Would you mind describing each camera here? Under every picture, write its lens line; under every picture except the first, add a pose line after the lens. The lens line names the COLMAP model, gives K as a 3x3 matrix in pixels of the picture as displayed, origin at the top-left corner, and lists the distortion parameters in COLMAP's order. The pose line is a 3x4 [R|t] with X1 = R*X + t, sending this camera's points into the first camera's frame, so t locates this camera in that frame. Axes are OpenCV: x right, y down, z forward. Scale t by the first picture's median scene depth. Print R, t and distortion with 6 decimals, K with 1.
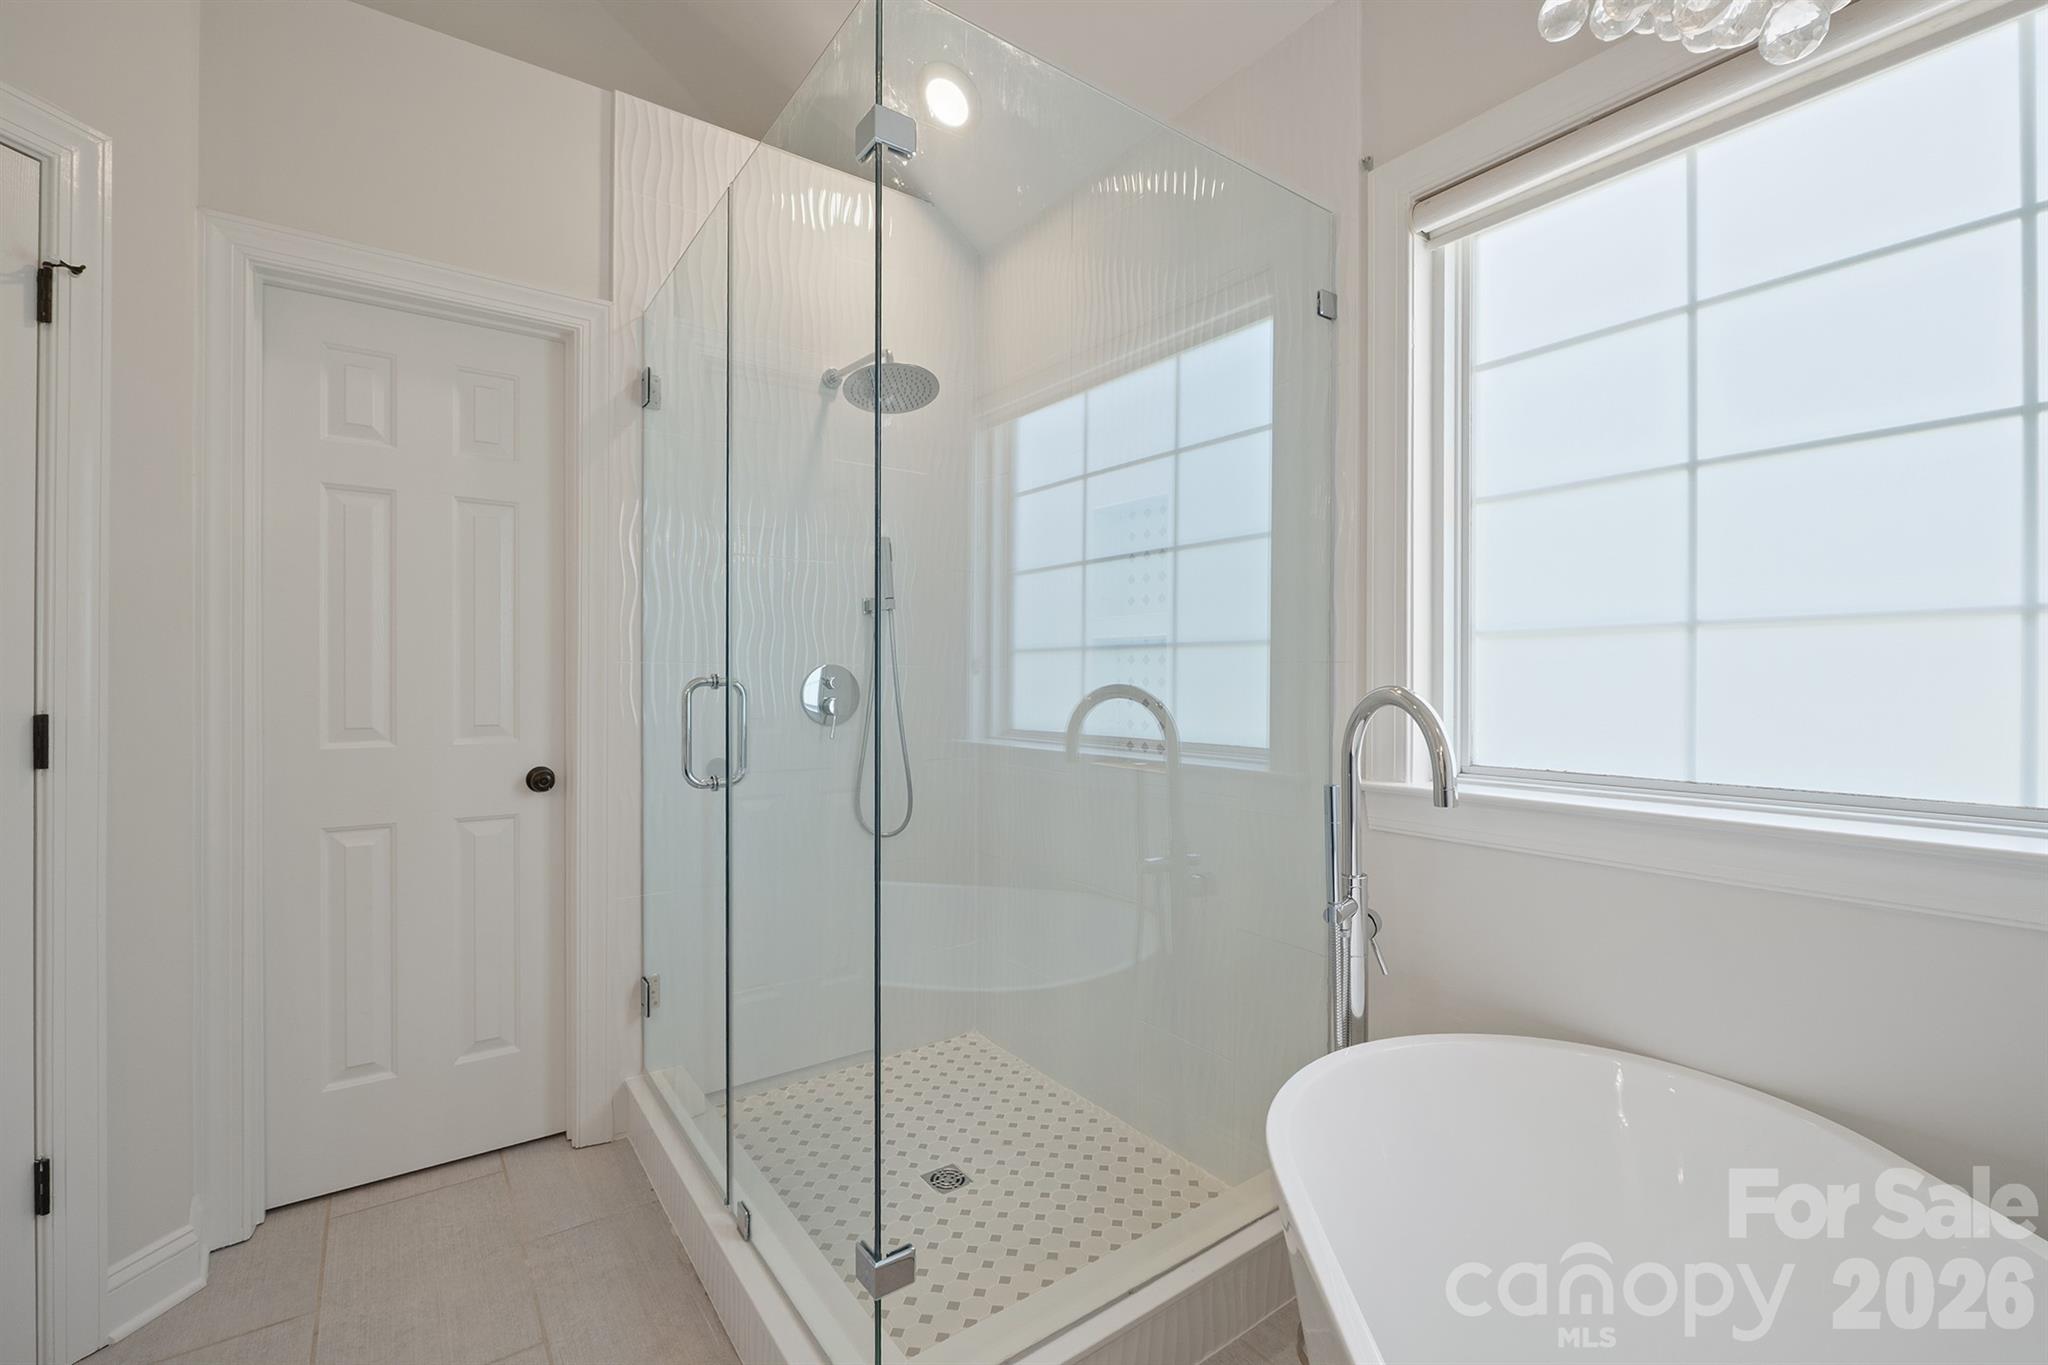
lens RADIAL K [[860.4, 0, 1019.9], [0, 860.4, 677.5], [0, 0, 1]] dist [-0.005936, -0.000028]
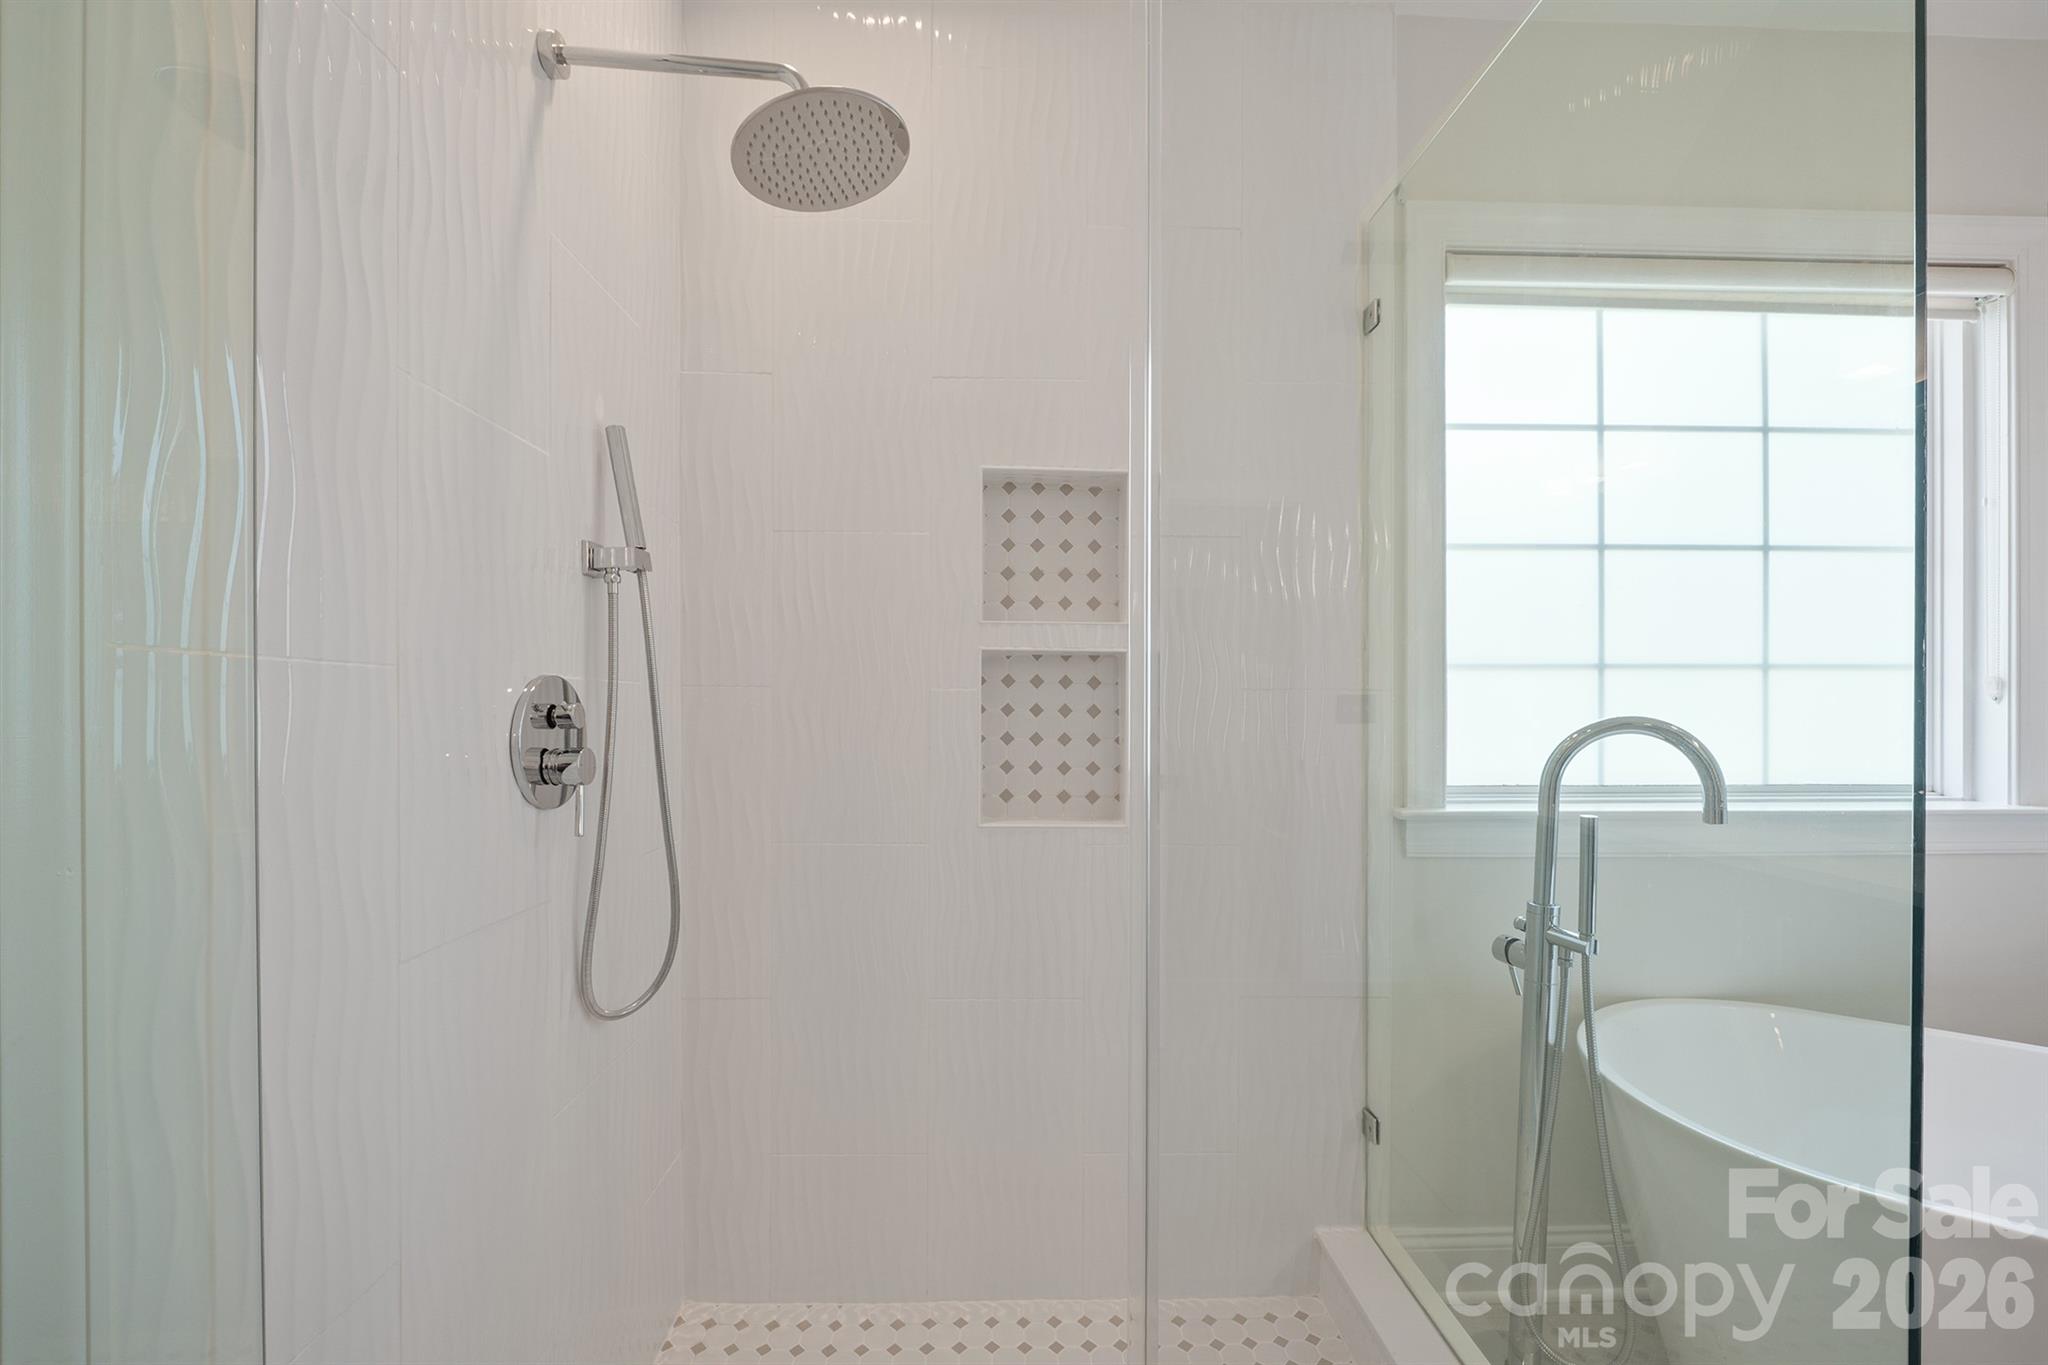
lens RADIAL K [[815.2, 0, 1007.4], [0, 815.2, 711.3], [0, 0, 1]] dist [-0.010461, 0.000043]
pose [[0.576971, -0.004475, 0.816753, -0.788283], [-0.001978, 0.999974, 0.006875, 0.000405], [-0.816763, -0.005582, 0.576947, 1.038165]]
